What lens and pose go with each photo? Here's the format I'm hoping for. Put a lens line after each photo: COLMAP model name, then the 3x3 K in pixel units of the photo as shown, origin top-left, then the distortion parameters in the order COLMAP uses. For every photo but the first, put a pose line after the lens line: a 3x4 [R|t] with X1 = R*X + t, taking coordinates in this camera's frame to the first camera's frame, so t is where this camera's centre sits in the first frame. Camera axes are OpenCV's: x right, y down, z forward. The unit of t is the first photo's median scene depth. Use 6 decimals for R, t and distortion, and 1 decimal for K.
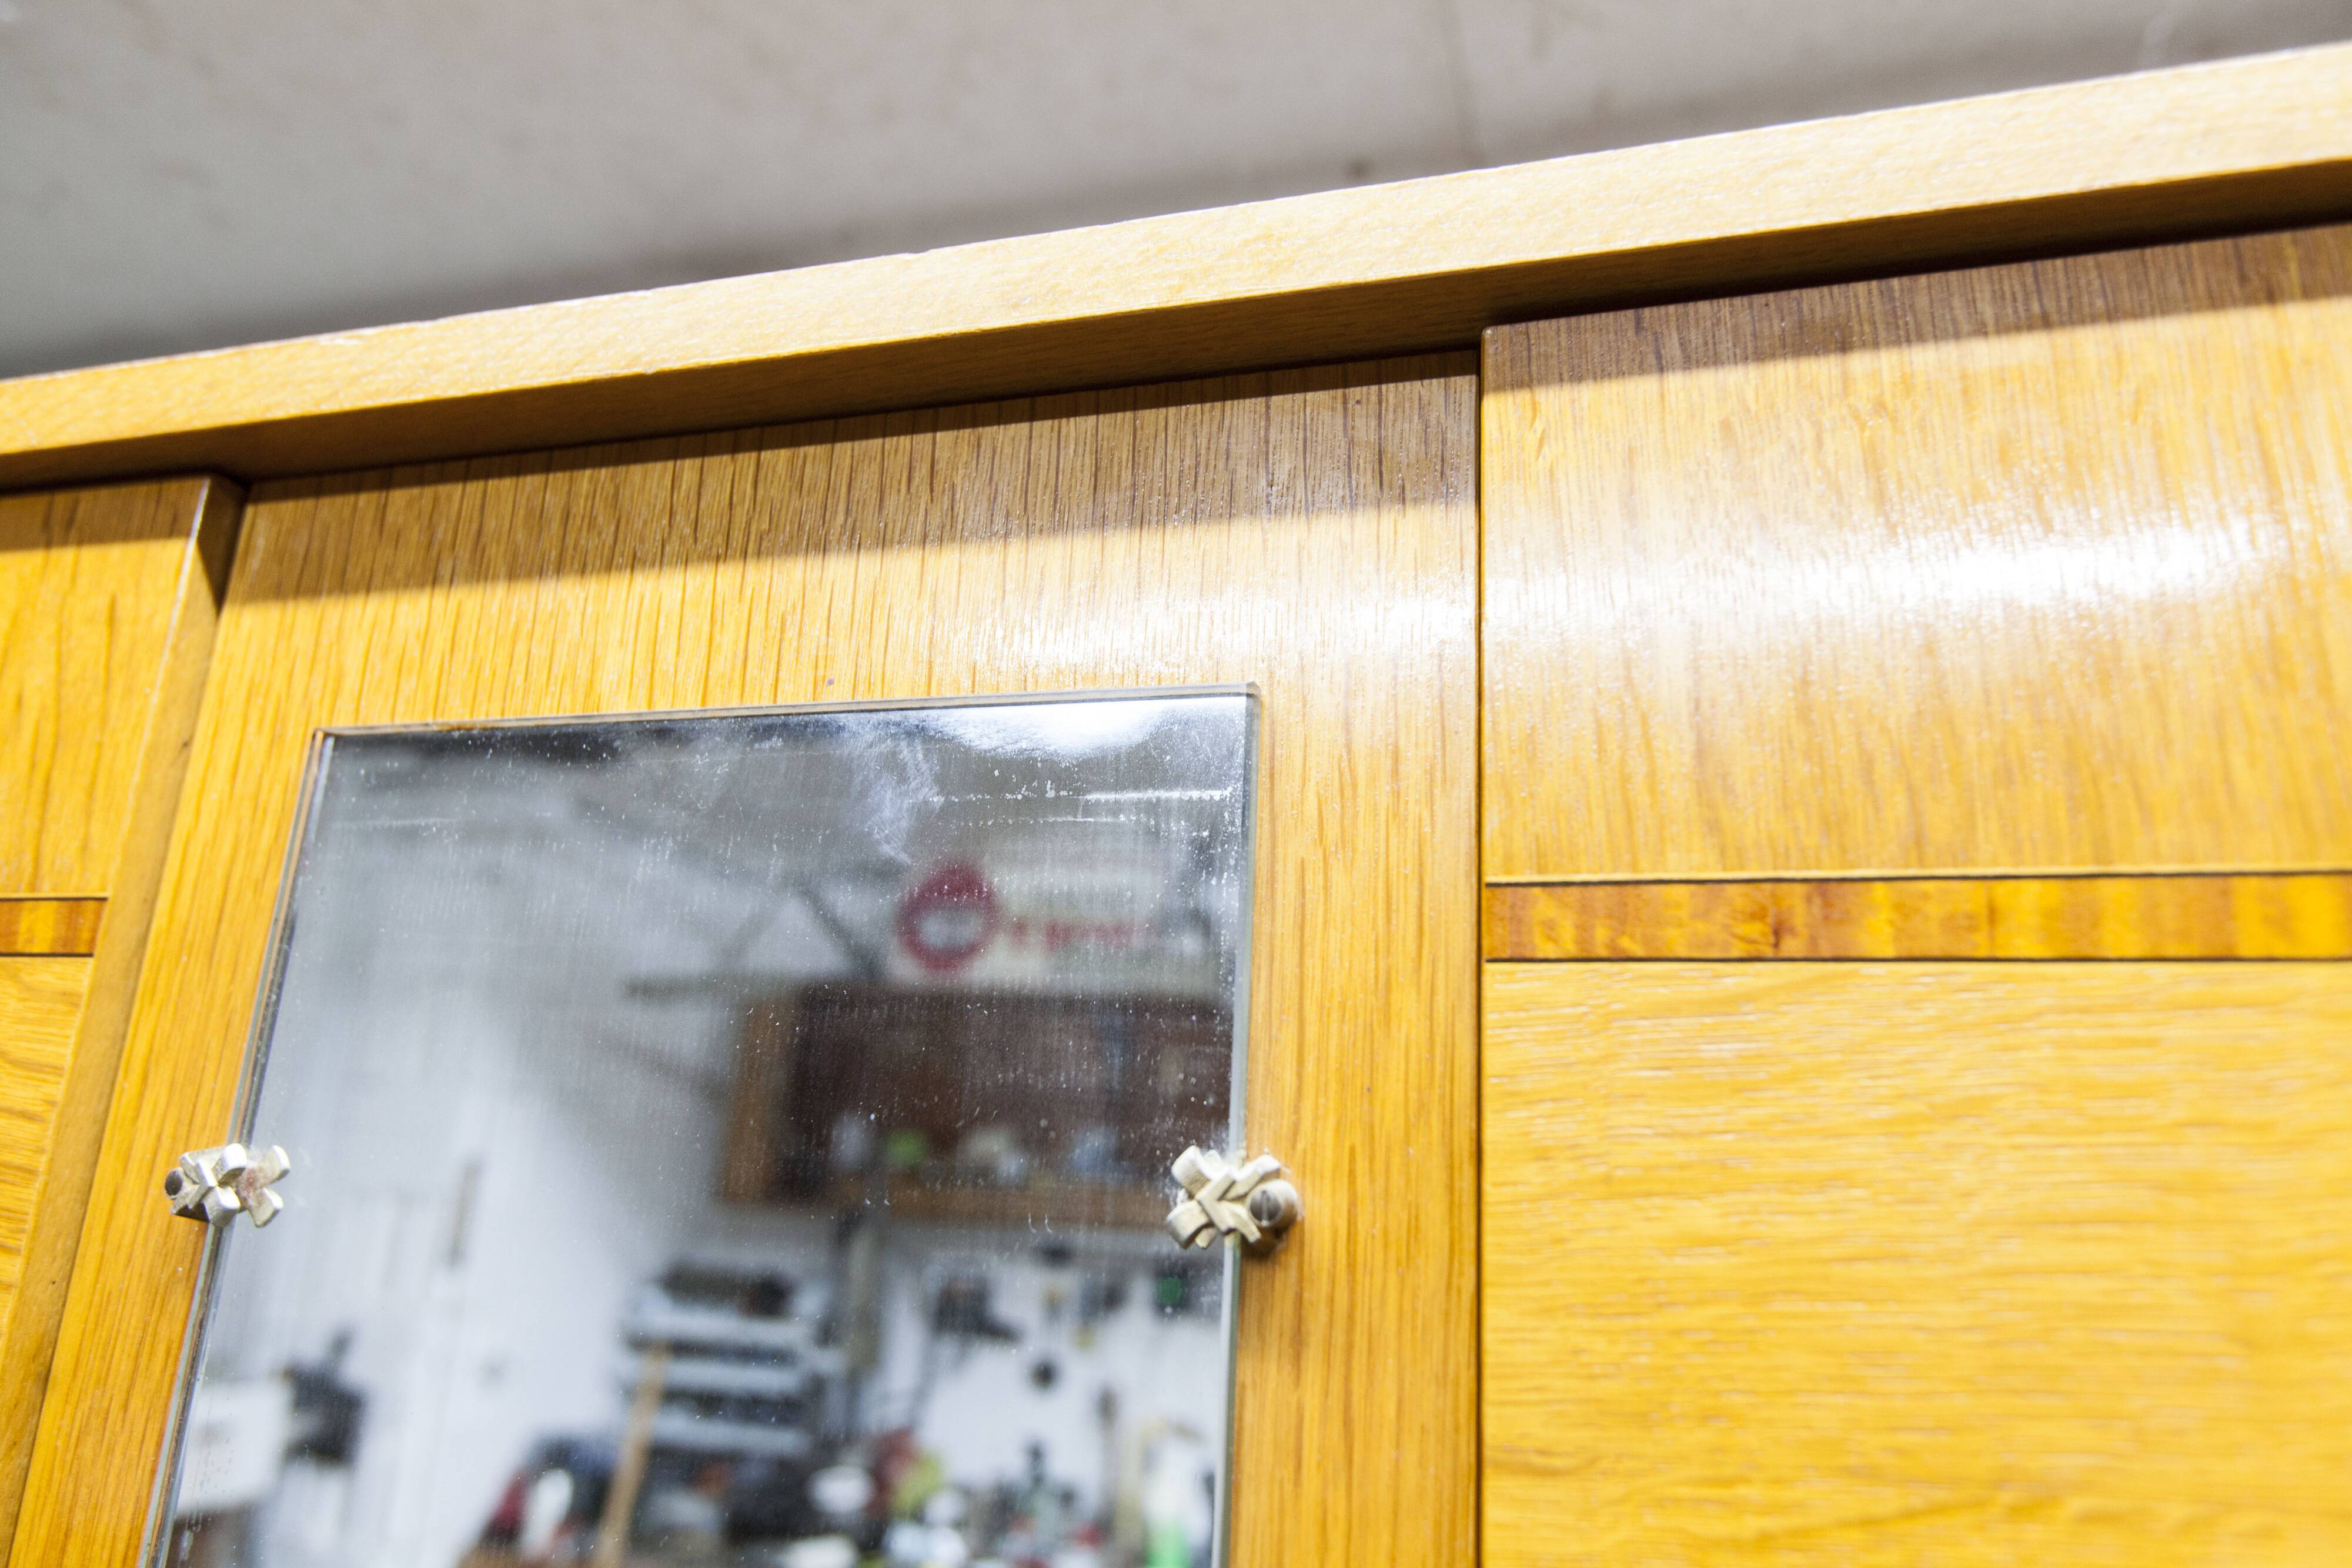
lens RADIAL K [[1544.9, 0, 1186.0], [0, 1544.9, 812.1], [0, 0, 1]] dist [0.001617, 0.002029]
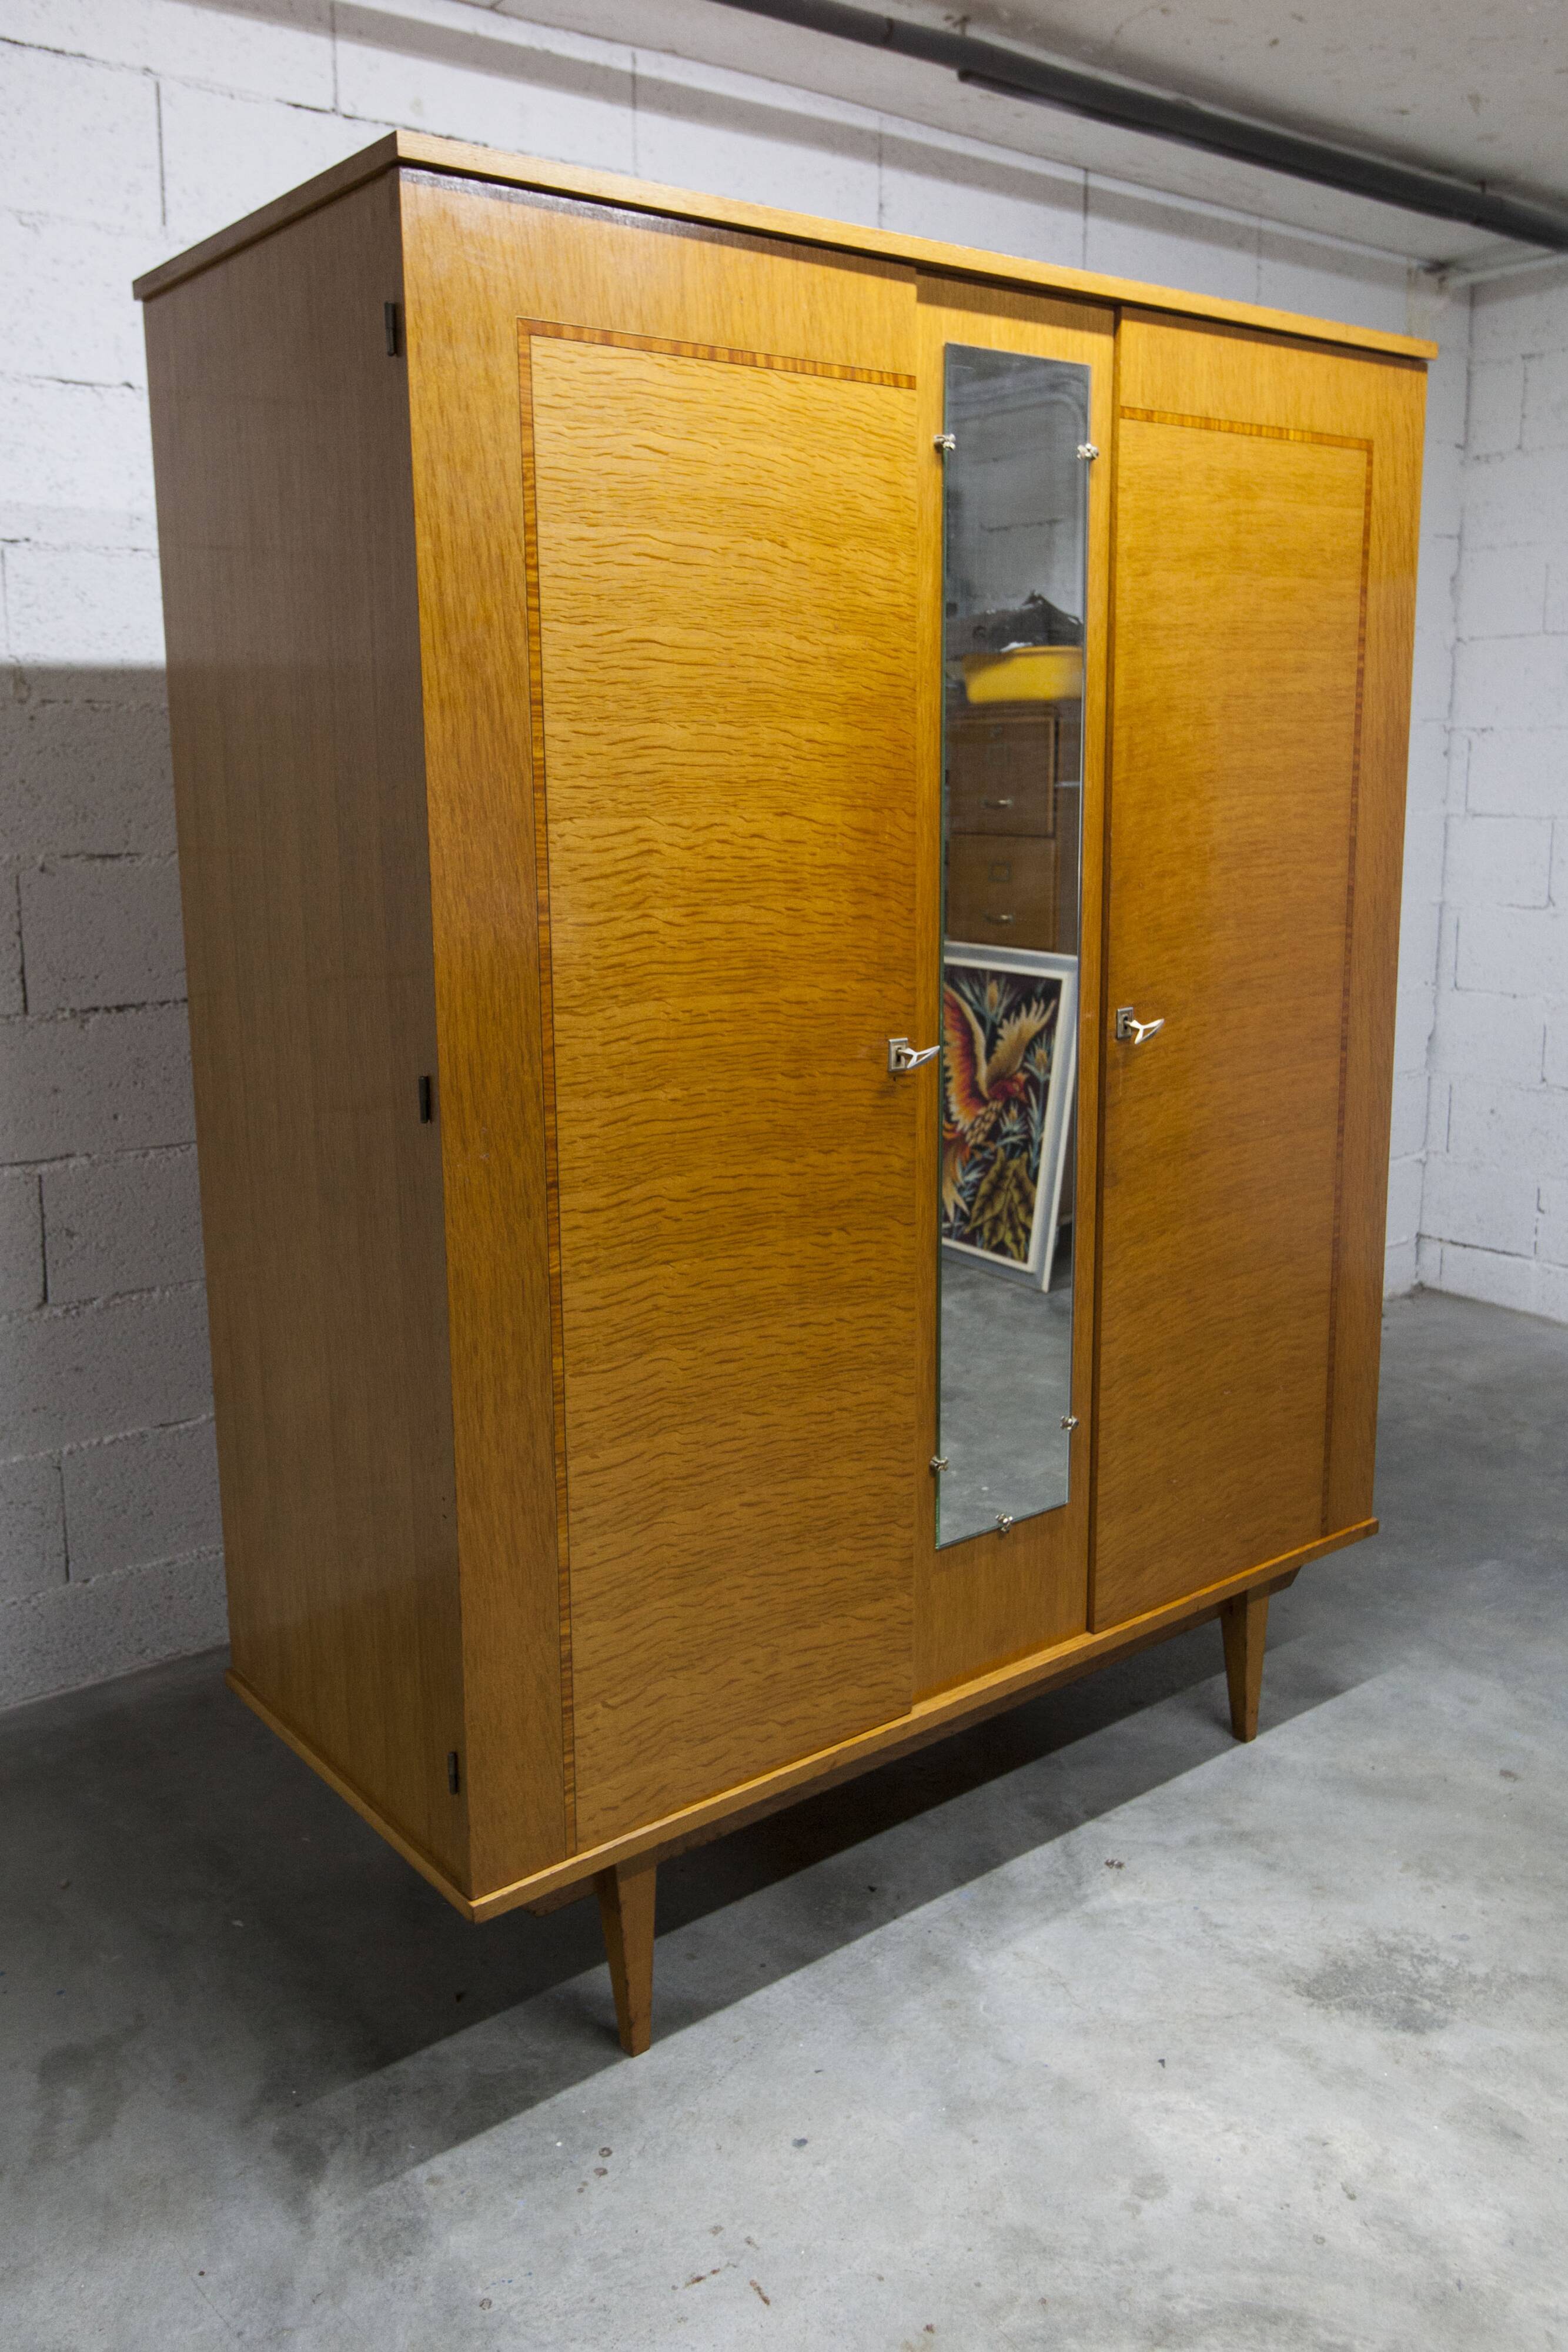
lens RADIAL K [[1874.3, 0, 747.3], [0, 1874.3, 1074.0], [0, 0, 1]] dist [0.000515, 0.000264]
pose [[0.593524, -0.194657, 0.780921, -5.529924], [-0.162447, 0.921364, 0.353129, 0.079251], [-0.788252, -0.336449, 0.515230, -2.070573]]
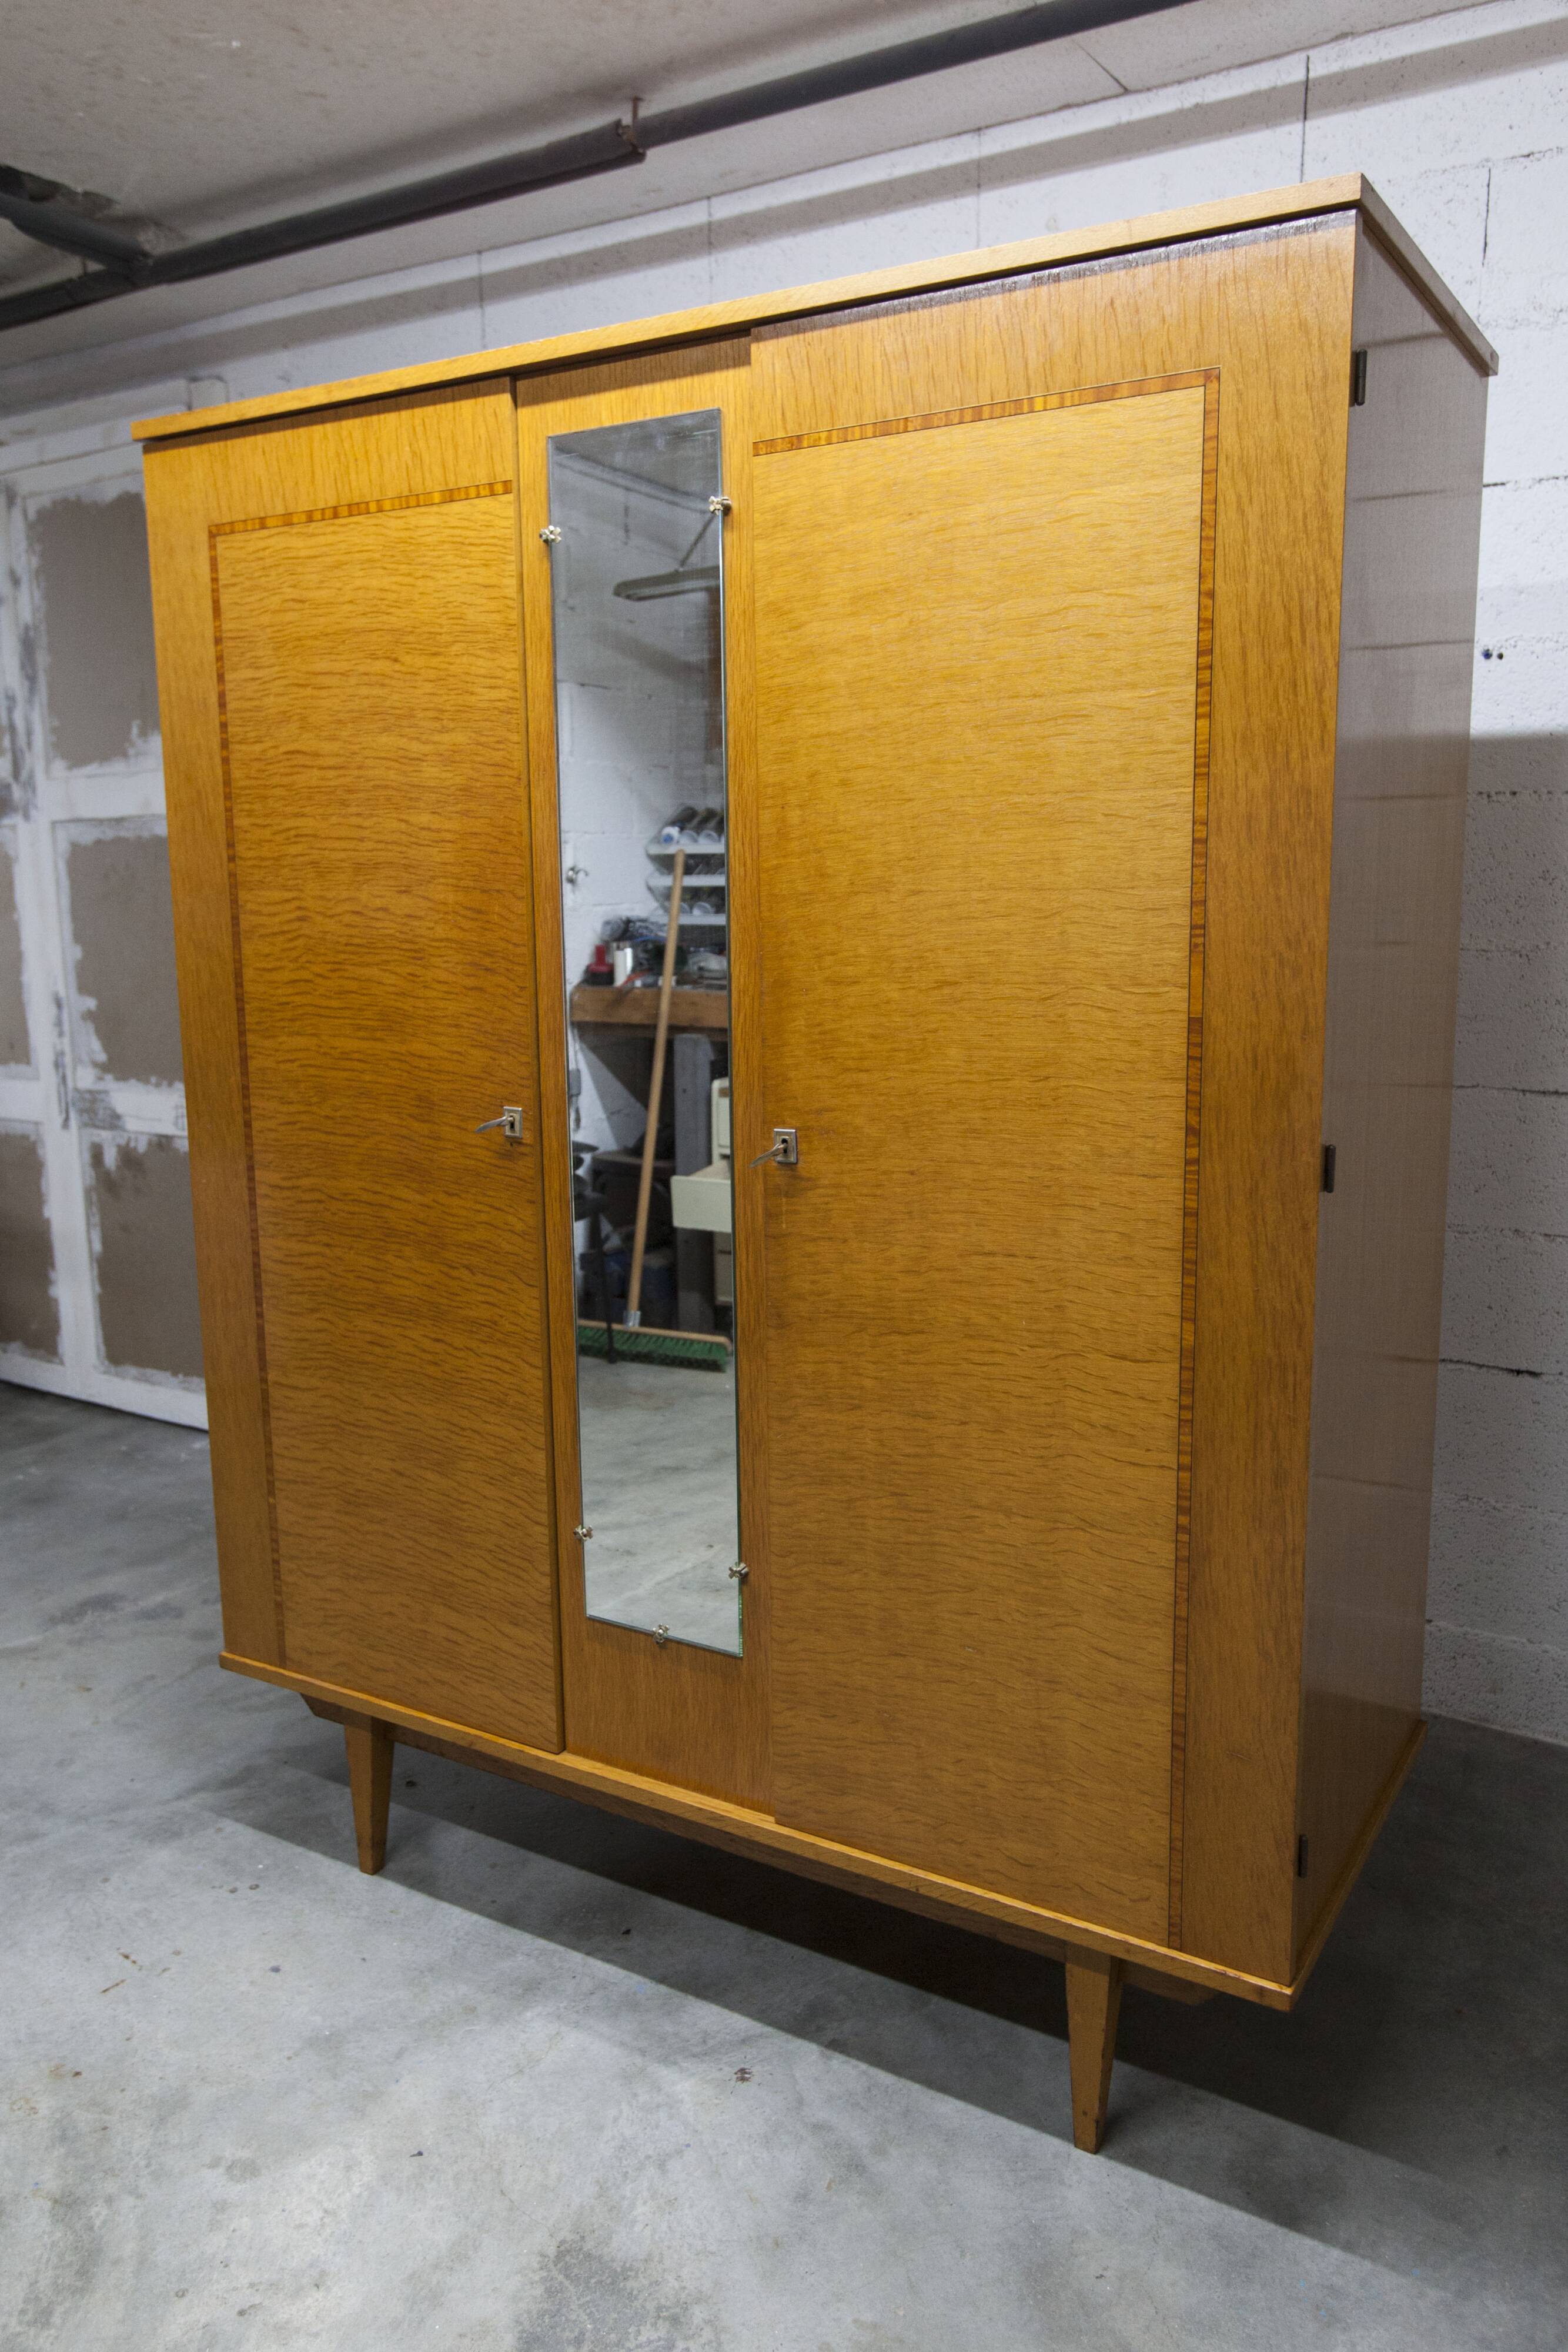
lens RADIAL K [[1735.6, 0, 803.0], [0, 1735.6, 1154.8], [0, 0, 1]] dist [0.005826, -0.002465]
pose [[0.966679, -0.018608, -0.255313, 1.457392], [0.119918, 0.914072, 0.387418, -0.008201], [0.226165, -0.405126, 0.885846, -4.266527]]
